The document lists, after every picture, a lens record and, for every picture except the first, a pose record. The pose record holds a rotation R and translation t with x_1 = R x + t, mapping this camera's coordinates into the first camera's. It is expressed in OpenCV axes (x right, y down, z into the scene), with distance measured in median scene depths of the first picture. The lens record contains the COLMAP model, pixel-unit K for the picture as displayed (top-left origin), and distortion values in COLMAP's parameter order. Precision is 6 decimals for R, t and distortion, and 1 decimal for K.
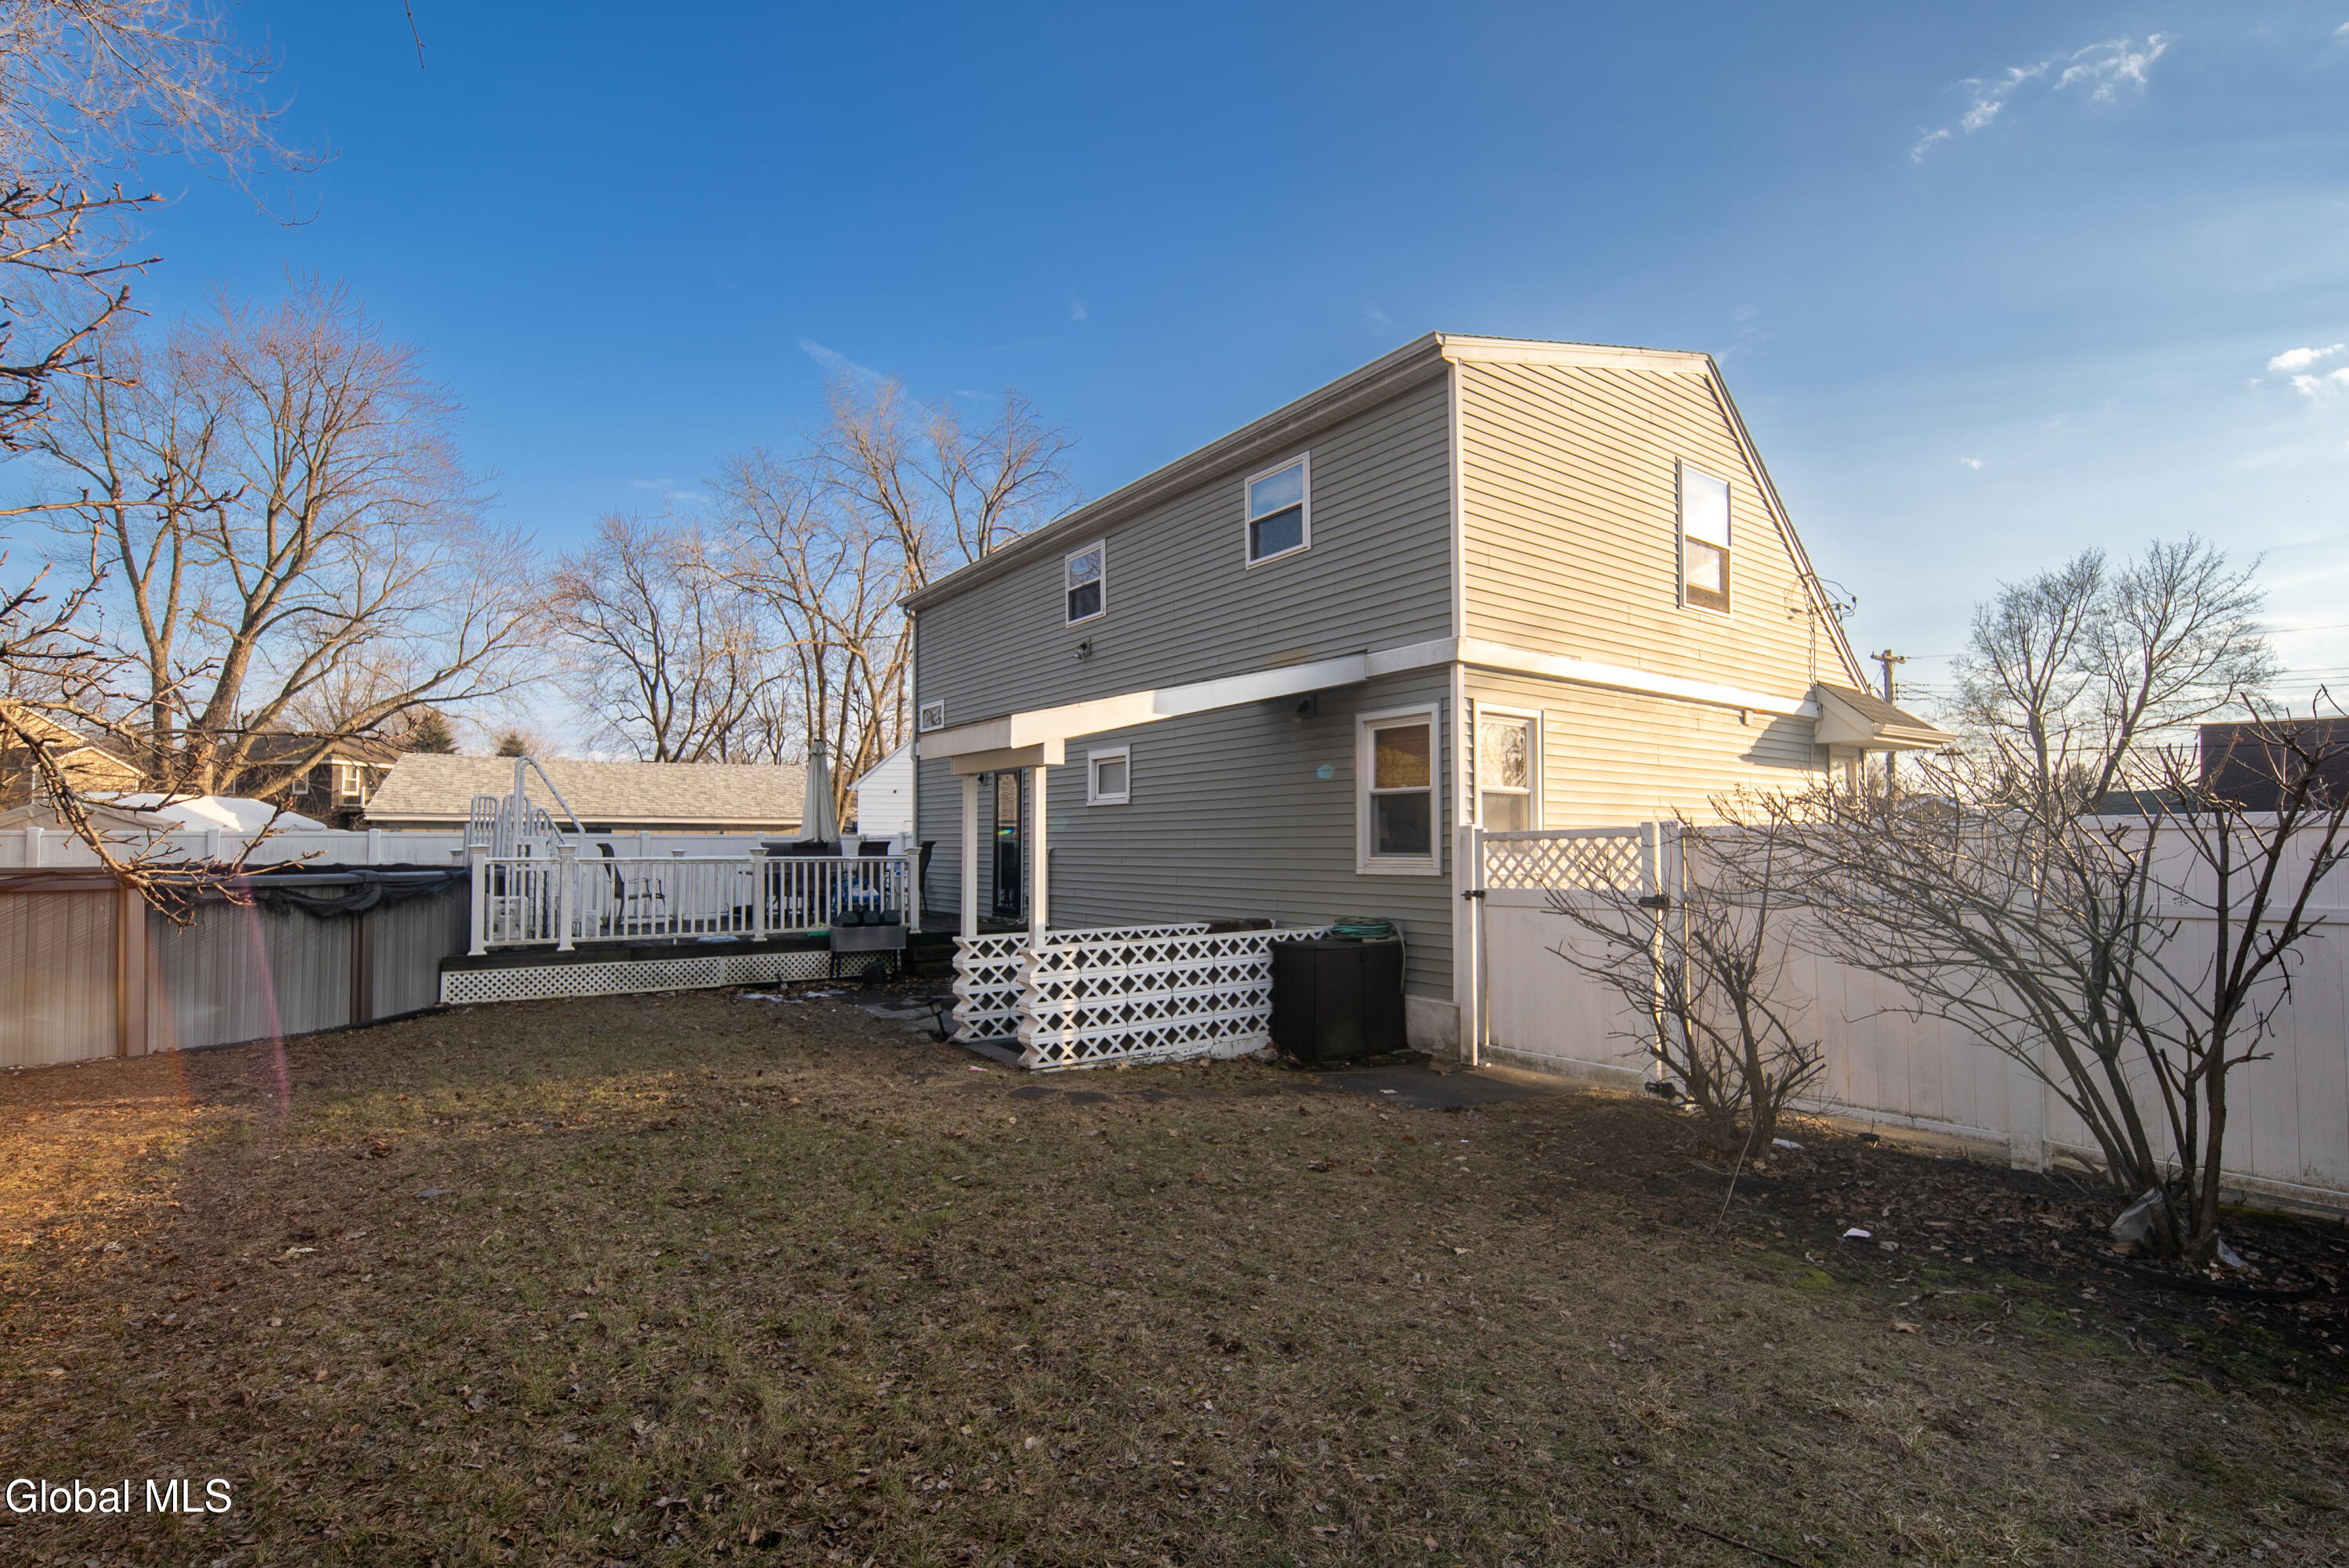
lens RADIAL K [[1047.5, 0, 1174.5], [0, 1047.5, 784.0], [0, 0, 1]] dist [0.000623, -0.000035]
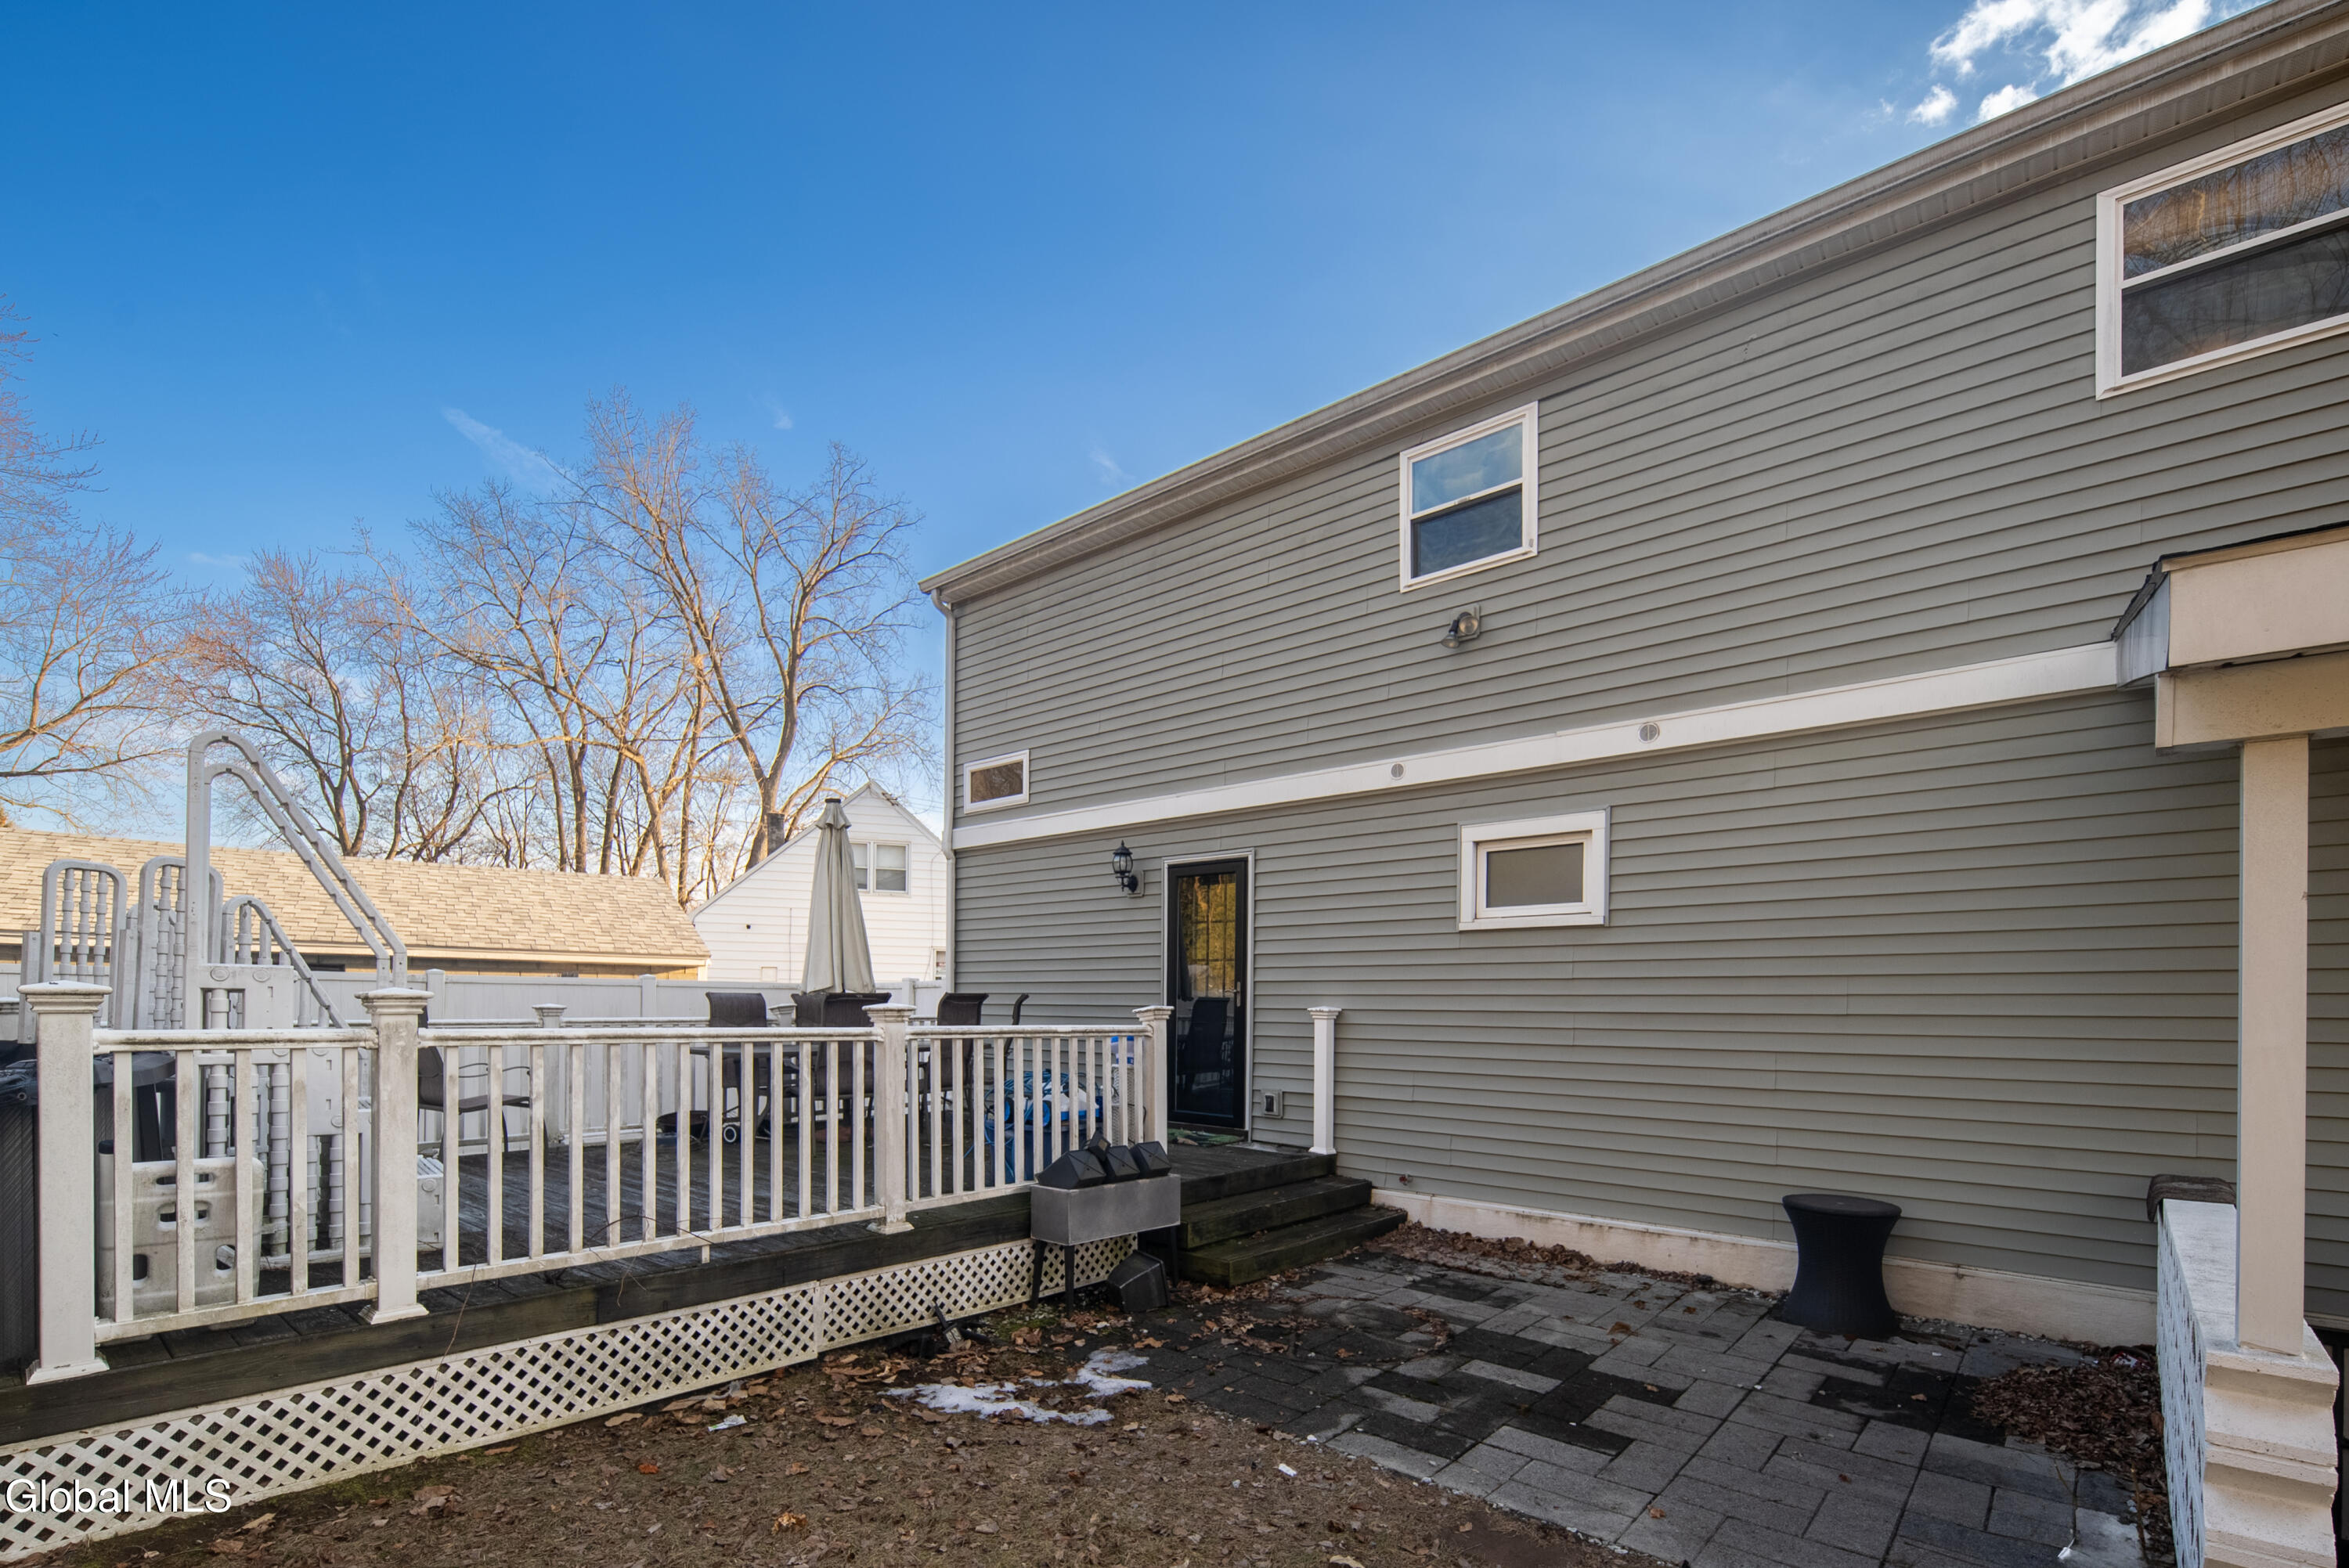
lens RADIAL K [[1060.4, 0, 1173.2], [0, 1060.4, 990.6], [0, 0, 1]] dist [0.000786, -0.000264]
pose [[0.976005, 0.012484, 0.217390, -0.382802], [-0.022603, 0.998770, 0.044125, 0.035024], [-0.216572, -0.047980, 0.975087, 0.578309]]
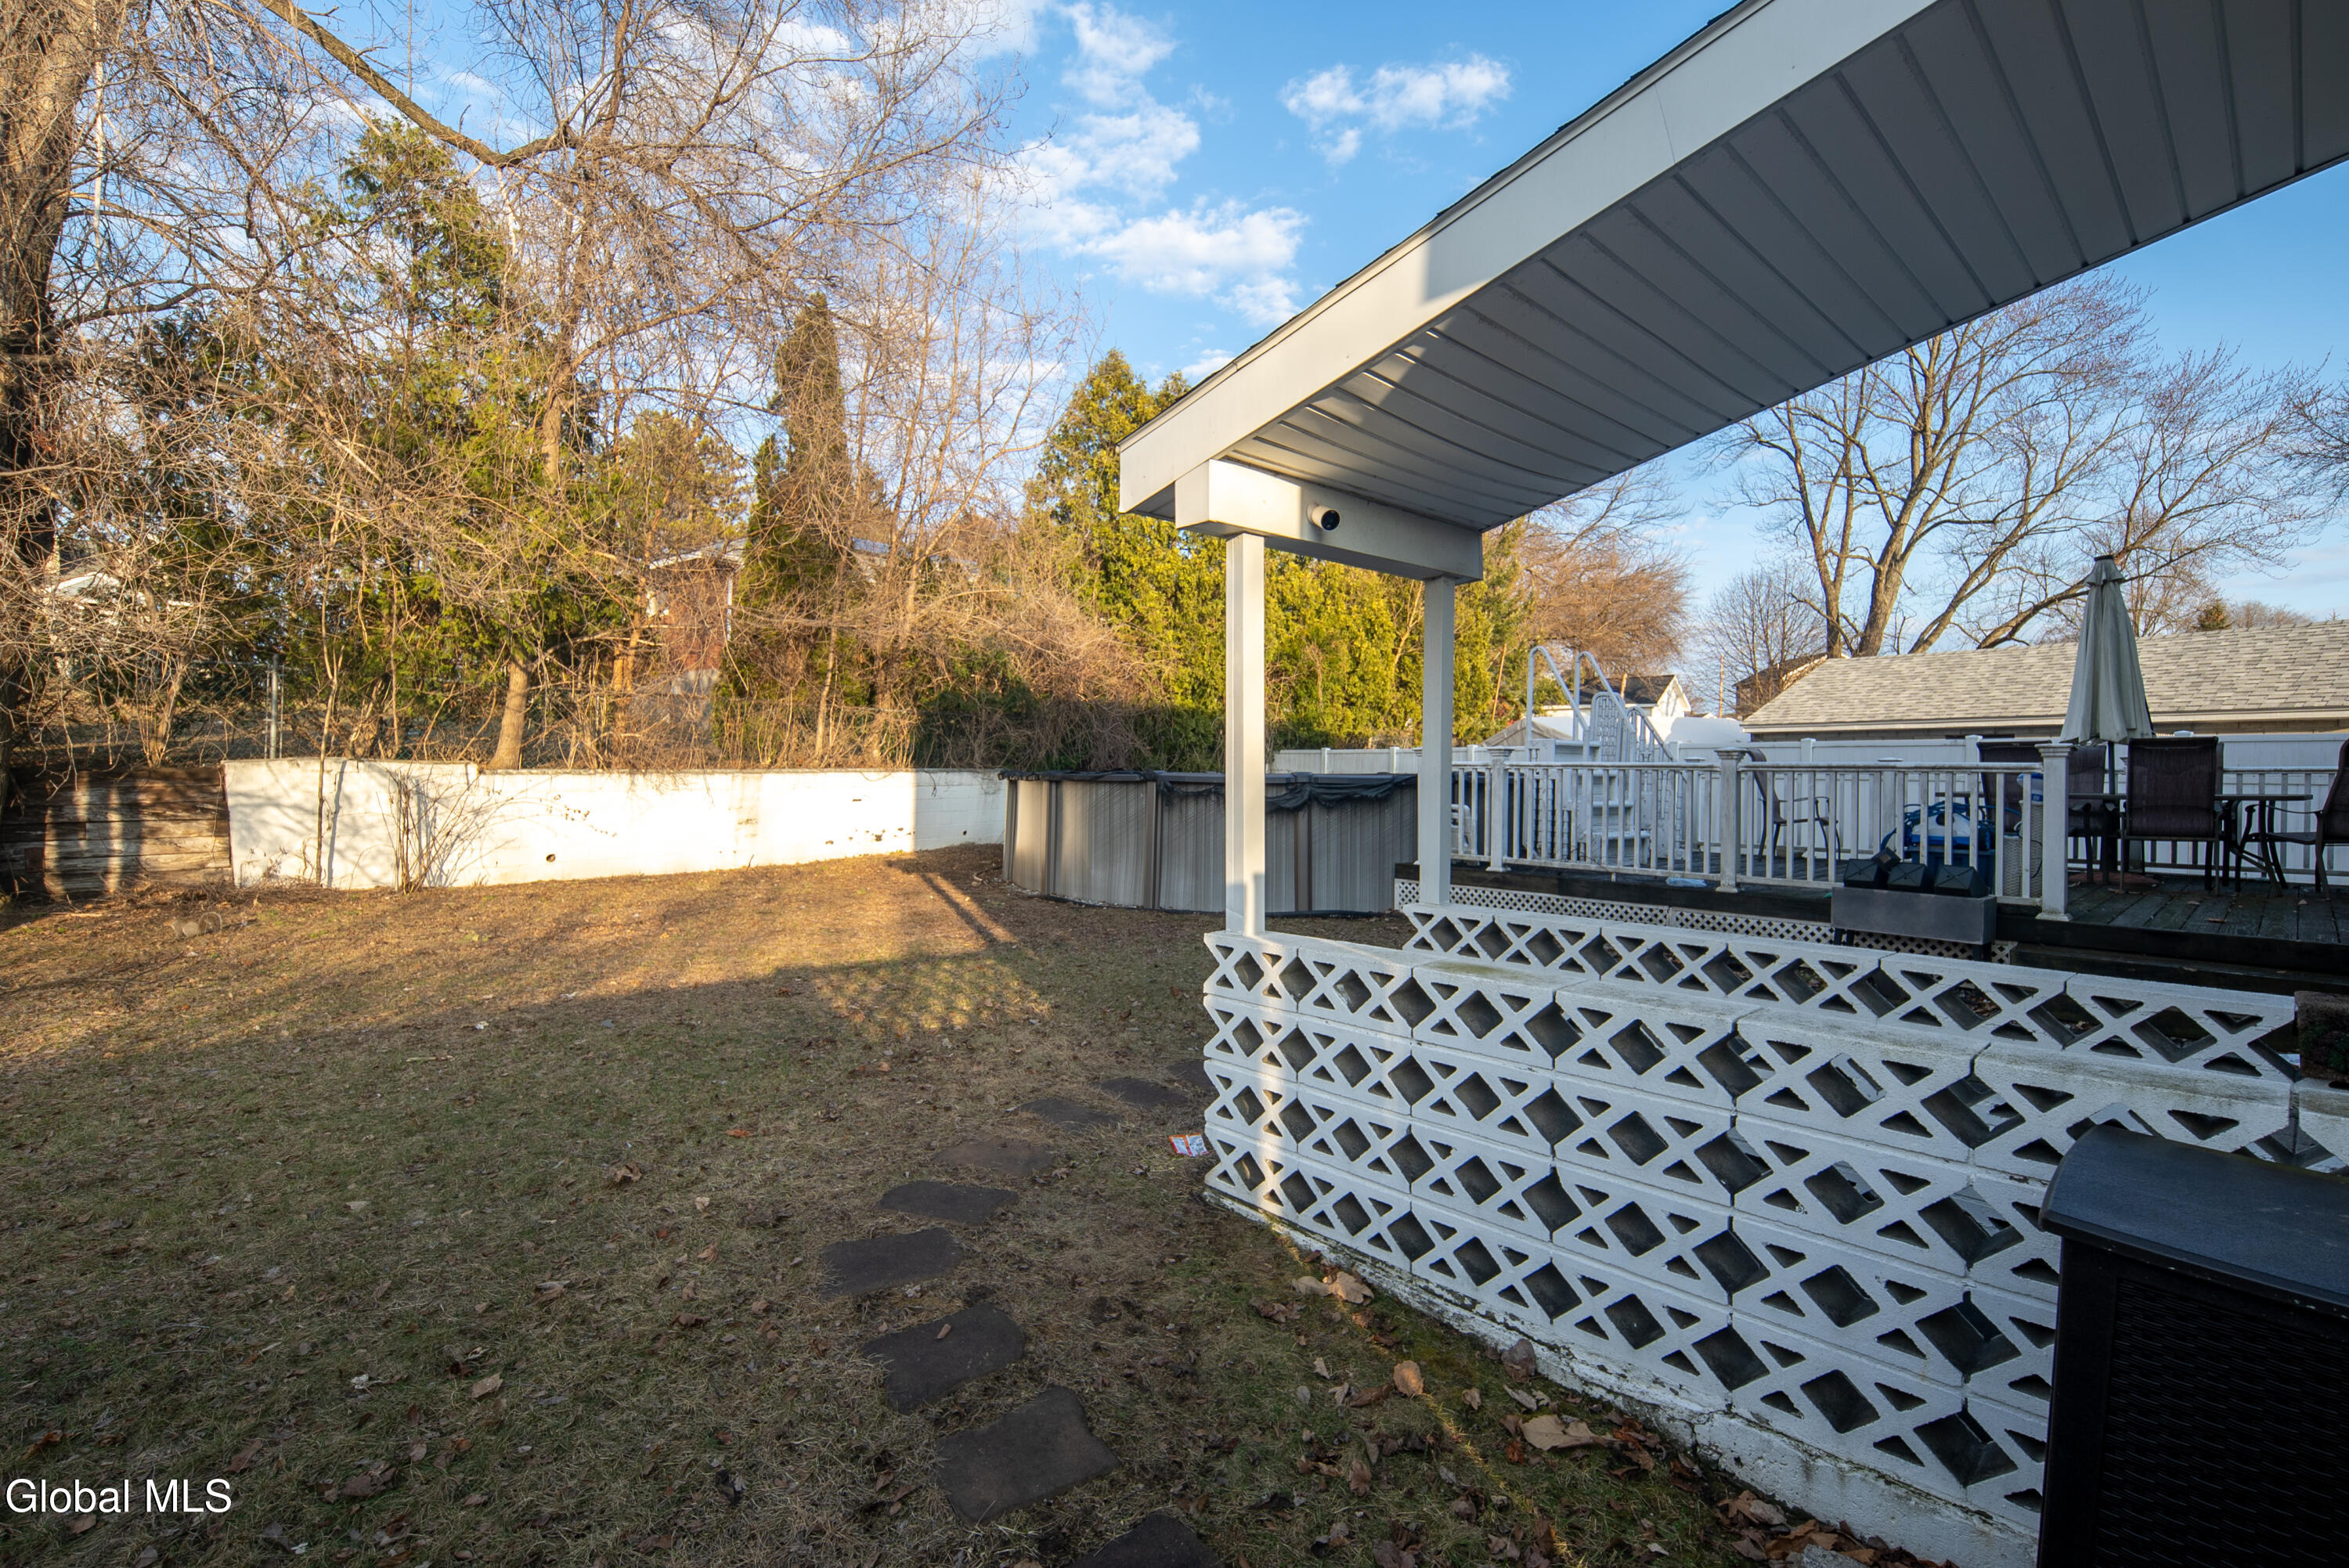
lens RADIAL K [[1047.5, 0, 1174.5], [0, 1047.5, 784.0], [0, 0, 1]] dist [0.000623, -0.000035]
pose [[0.112815, 0.016617, -0.993477, 0.204920], [0.051629, 0.998411, 0.022562, 0.051682], [0.992274, -0.053838, 0.111778, 0.594966]]
